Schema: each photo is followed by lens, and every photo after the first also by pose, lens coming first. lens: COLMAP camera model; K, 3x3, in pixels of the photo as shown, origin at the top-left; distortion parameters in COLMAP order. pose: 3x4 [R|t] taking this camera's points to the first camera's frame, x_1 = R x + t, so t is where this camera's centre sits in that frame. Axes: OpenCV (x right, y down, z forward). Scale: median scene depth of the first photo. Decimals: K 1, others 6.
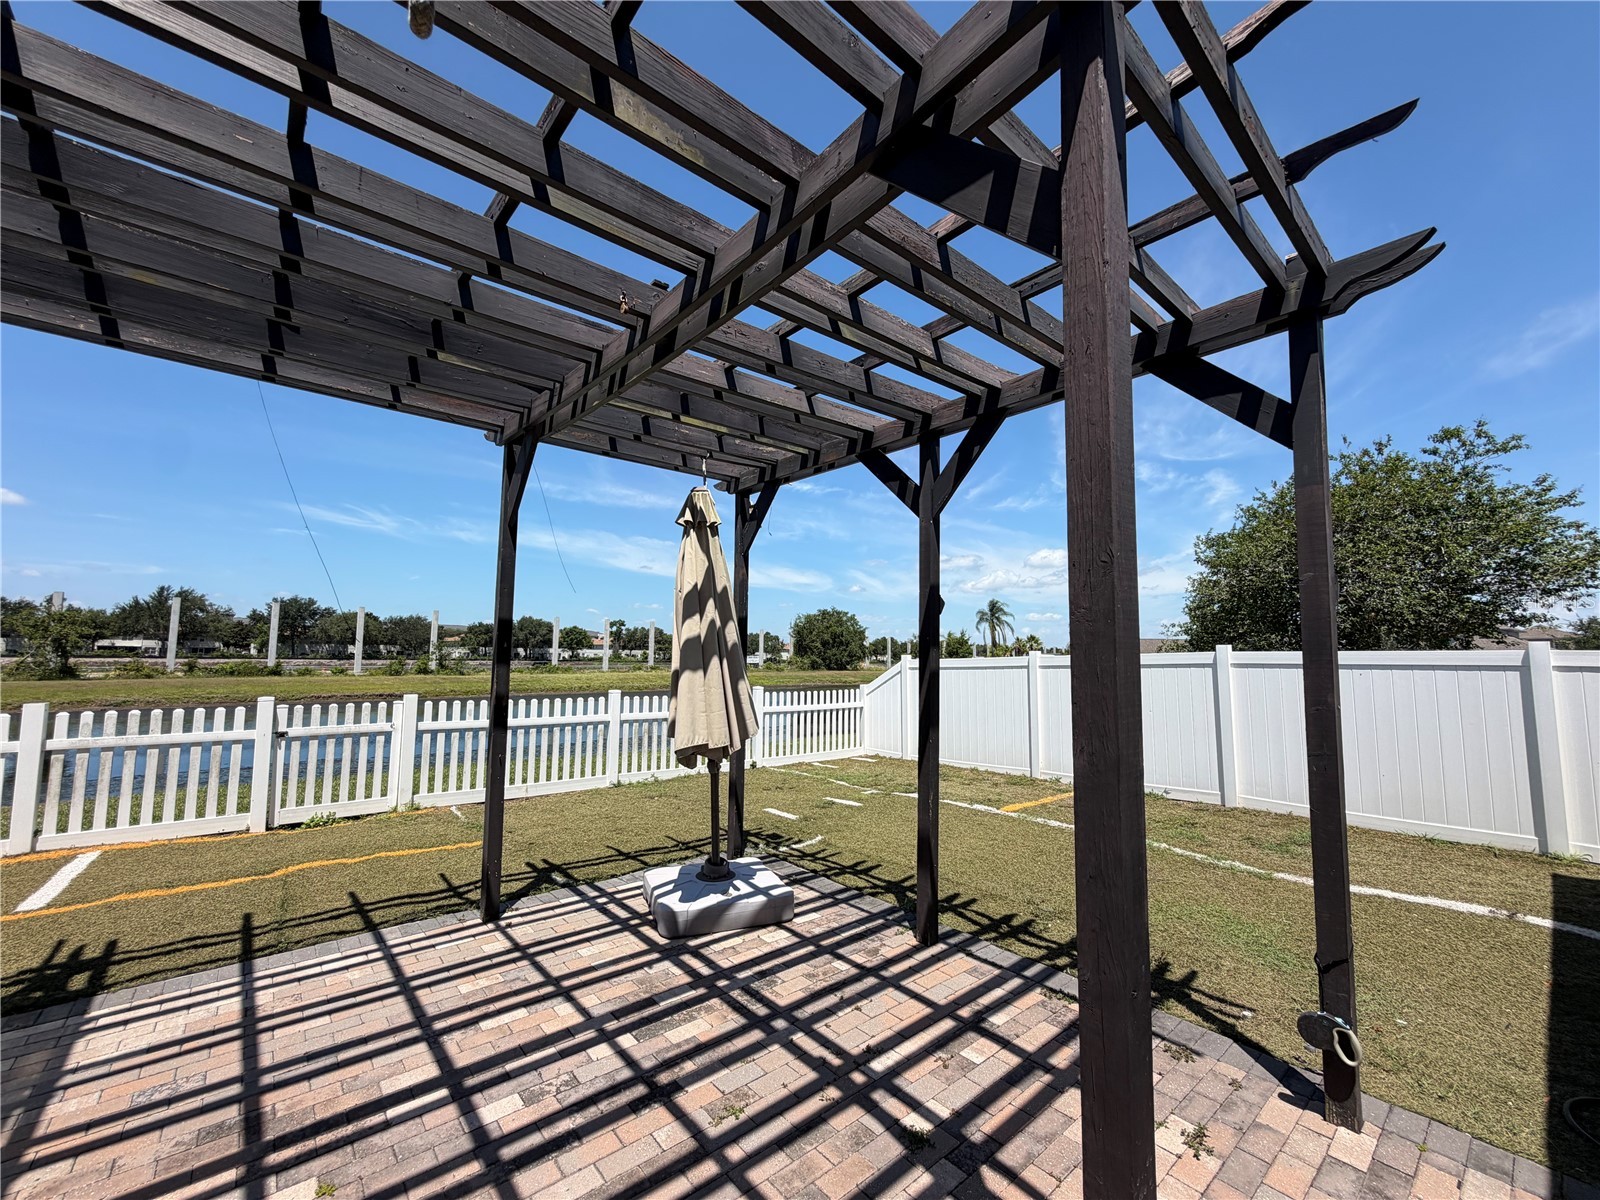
lens RADIAL K [[640.0, 0, 798.4], [0, 640.0, 601.2], [0, 0, 1]] dist [-0.001617, 0.000510]
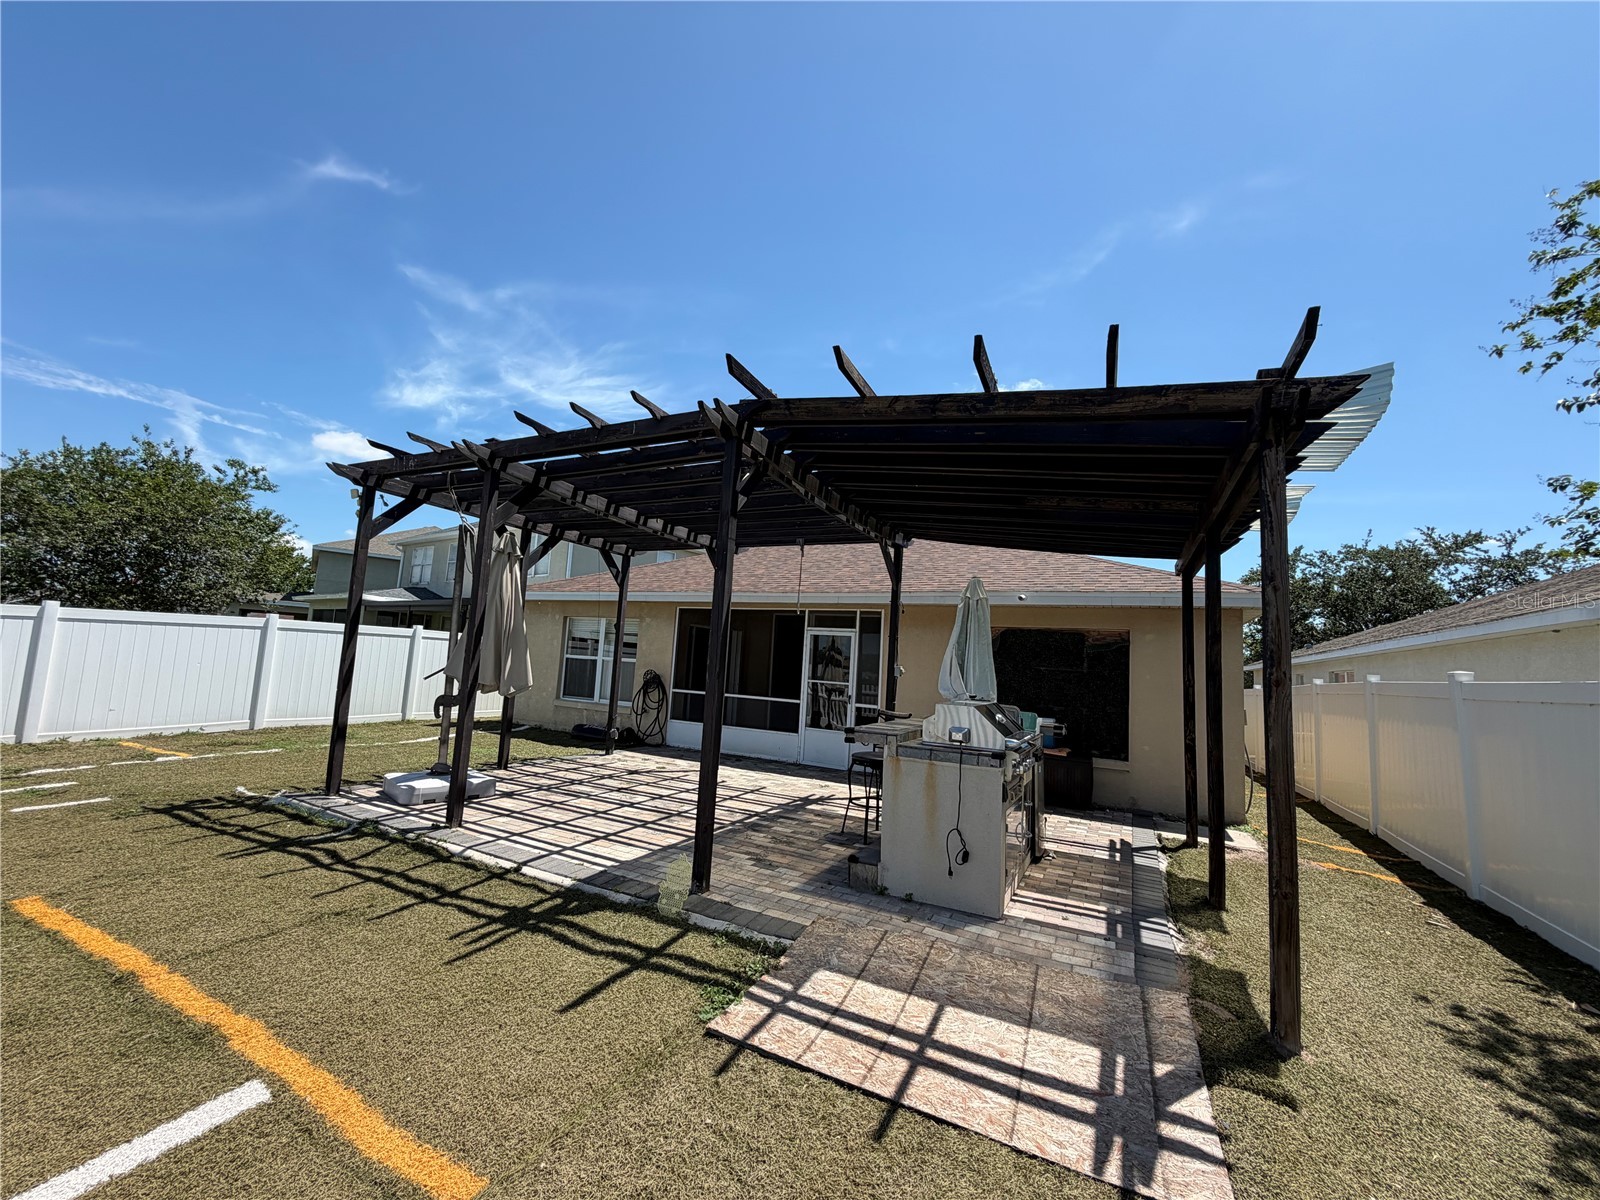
lens RADIAL K [[640.0, 0, 796.2], [0, 640.0, 607.9], [0, 0, 1]] dist [-0.001617, 0.000510]
pose [[-0.389589, 0.050645, 0.919595, -1.996458], [-0.140728, 0.983488, -0.113783, 0.102331], [-0.910174, -0.173741, -0.376029, 0.926983]]
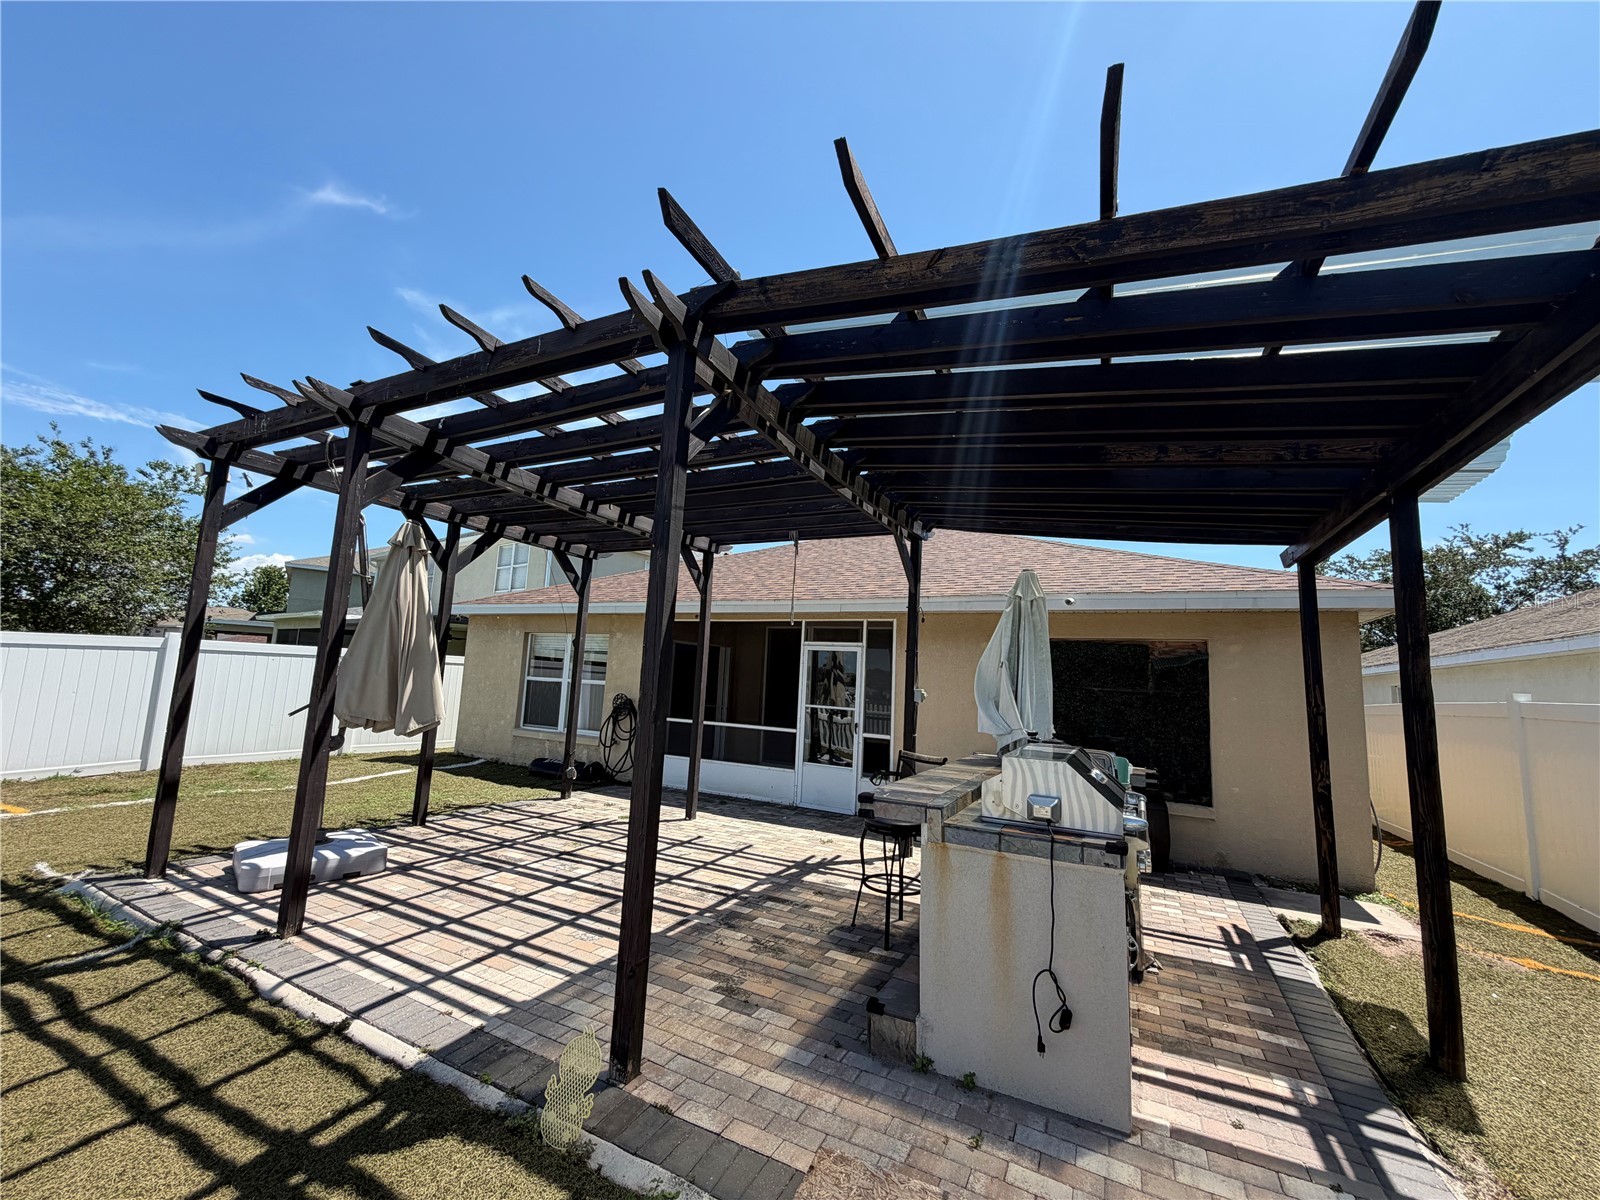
lens RADIAL K [[640.0, 0, 794.2], [0, 640.0, 604.5], [0, 0, 1]] dist [-0.001617, 0.000510]
pose [[-0.387582, 0.083518, 0.918044, -1.634741], [-0.130232, 0.980938, -0.144222, 0.073201], [-0.912590, -0.175457, -0.369317, 0.758804]]
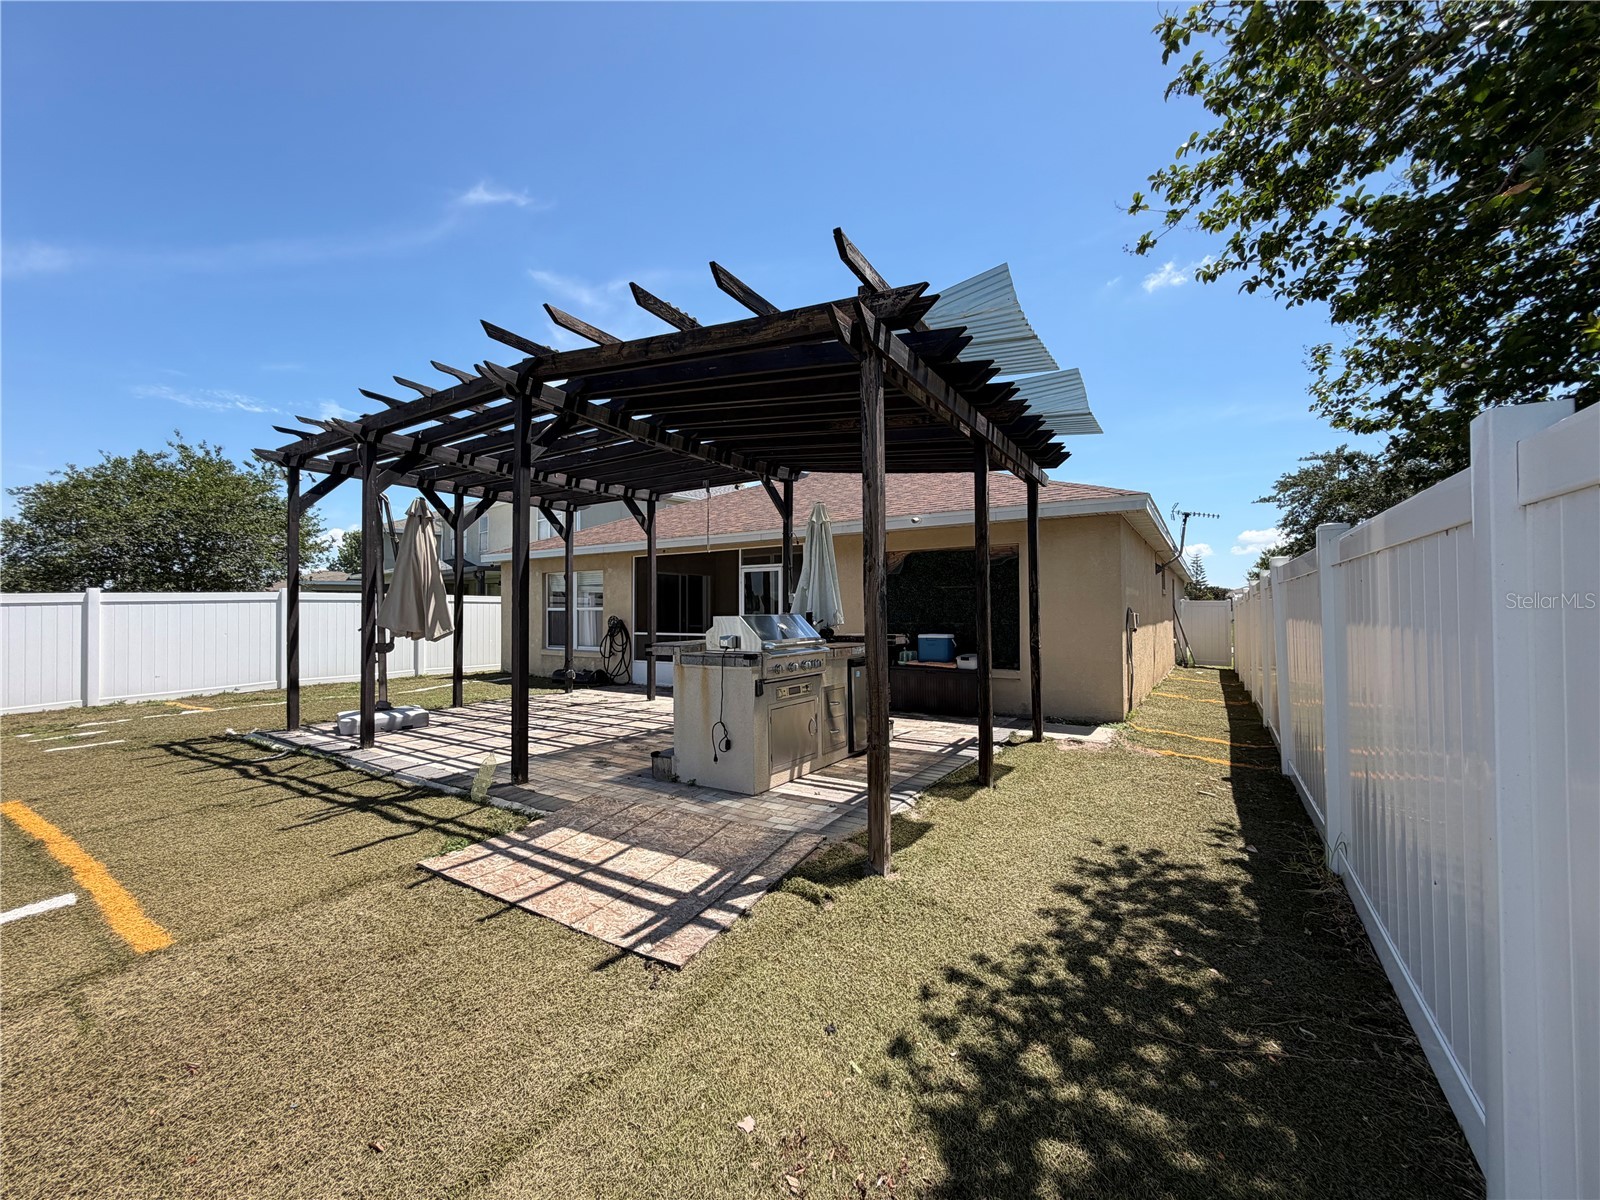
lens RADIAL K [[640.0, 0, 793.8], [0, 640.0, 612.7], [0, 0, 1]] dist [-0.001617, 0.000510]
pose [[-0.293185, -0.006378, 0.956034, -2.305272], [-0.078713, 0.996744, -0.017489, 0.108529], [-0.952810, -0.080380, -0.292733, 0.486050]]
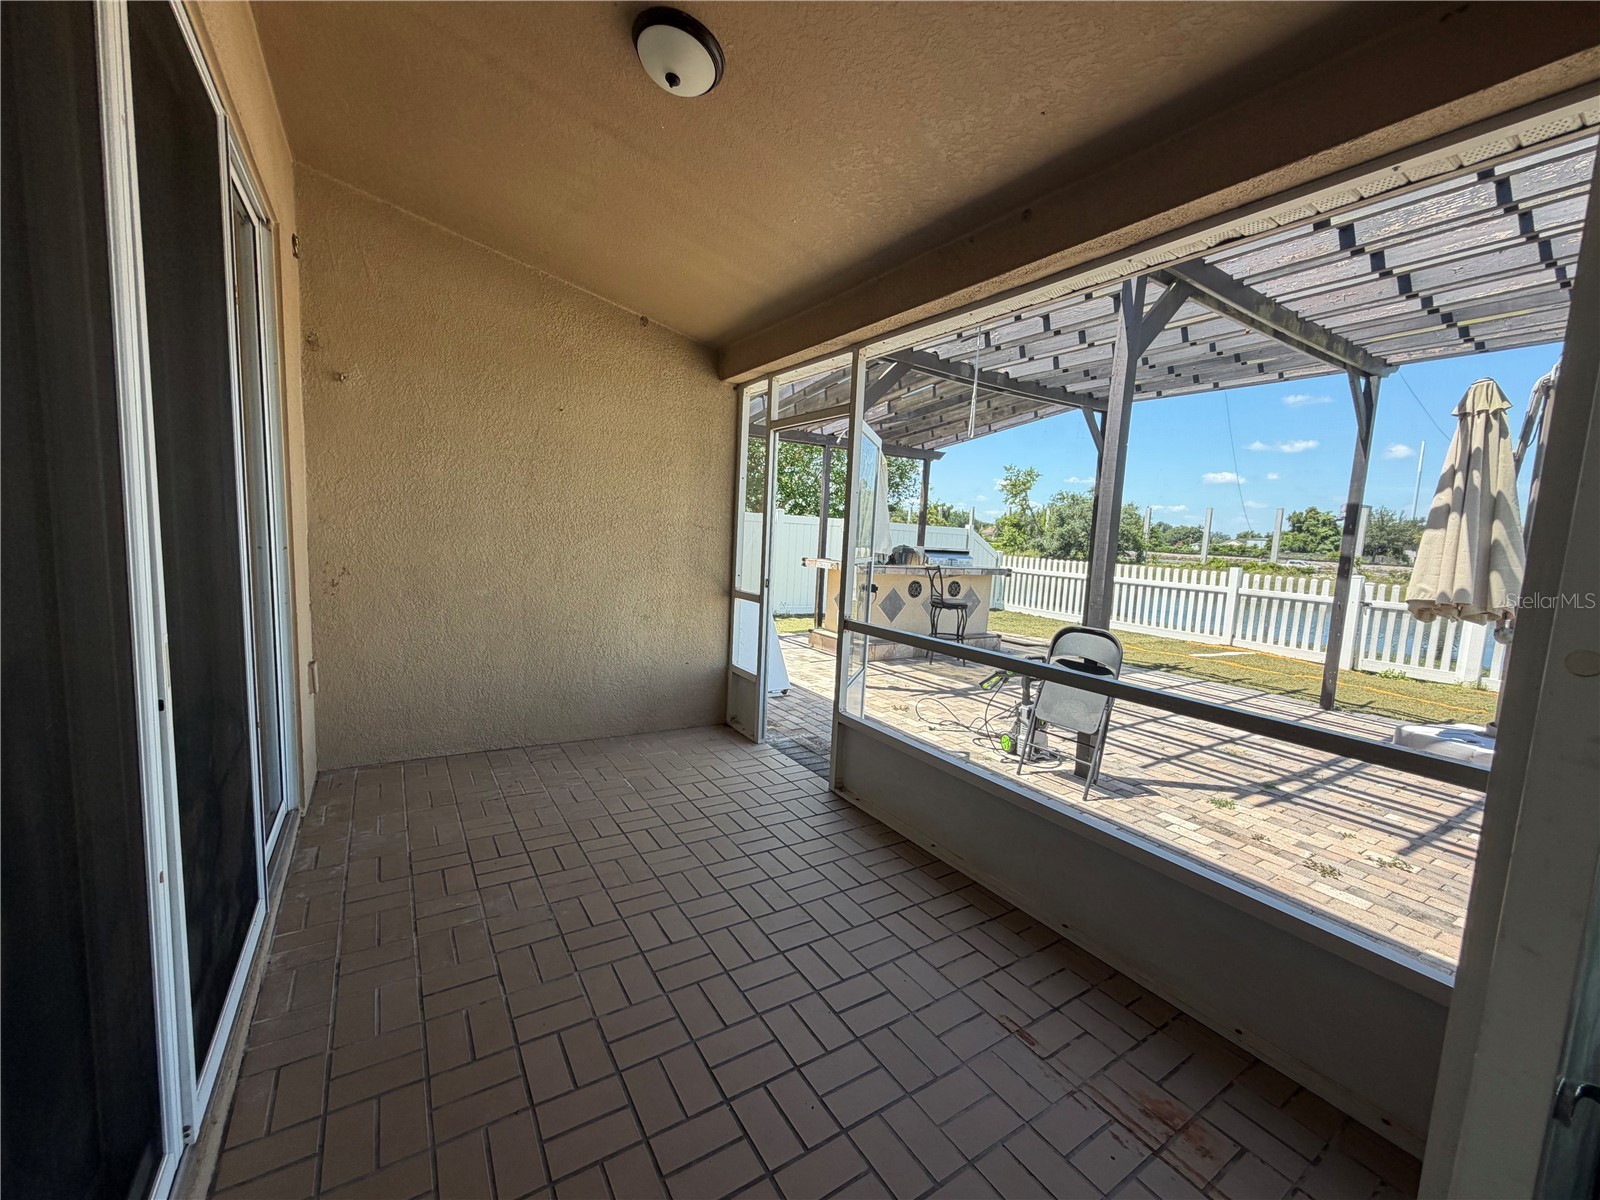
lens RADIAL K [[640.0, 0, 794.9], [0, 640.0, 601.4], [0, 0, 1]] dist [-0.001617, 0.000510]
pose [[-0.128135, 0.093696, -0.987321, 1.139673], [0.032696, 0.995385, 0.090218, 0.067308], [0.991218, -0.020721, -0.130607, -0.041963]]
